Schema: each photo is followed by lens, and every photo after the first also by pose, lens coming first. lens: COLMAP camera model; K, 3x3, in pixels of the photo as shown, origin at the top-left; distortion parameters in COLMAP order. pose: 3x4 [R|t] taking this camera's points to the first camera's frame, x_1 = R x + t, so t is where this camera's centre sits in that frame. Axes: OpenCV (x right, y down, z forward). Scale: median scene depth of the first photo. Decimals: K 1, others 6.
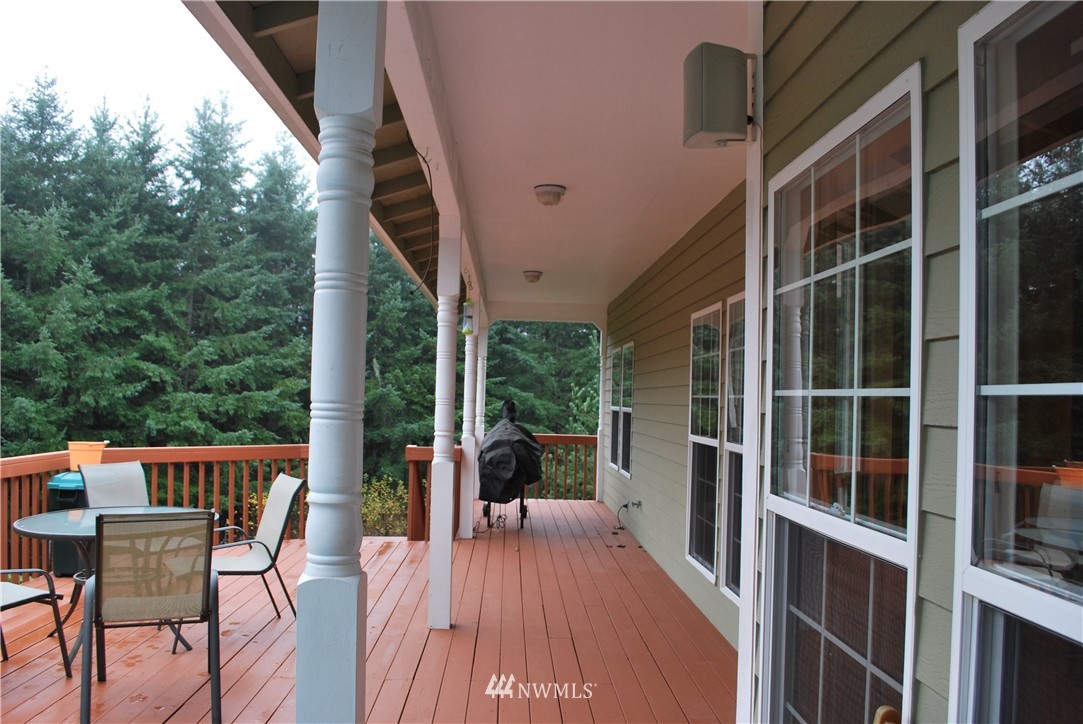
lens RADIAL K [[853.7, 0, 540.1], [0, 853.7, 381.0], [0, 0, 1]] dist [-0.064441, -0.001312]
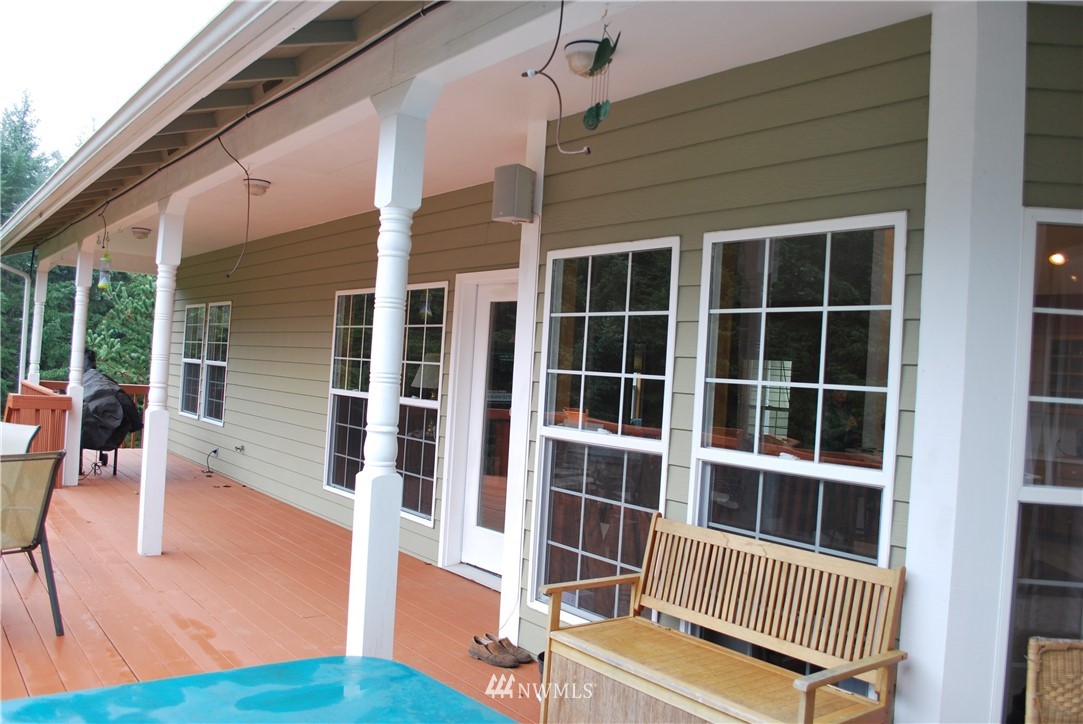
lens RADIAL K [[859.2, 0, 541.5], [0, 859.2, 362.0], [0, 0, 1]] dist [-0.080738, 0.004843]
pose [[0.805781, 0.032913, 0.591298, -0.320138], [-0.053745, 0.998398, 0.017667, -0.014656], [-0.589770, -0.046015, 0.806259, -0.181385]]
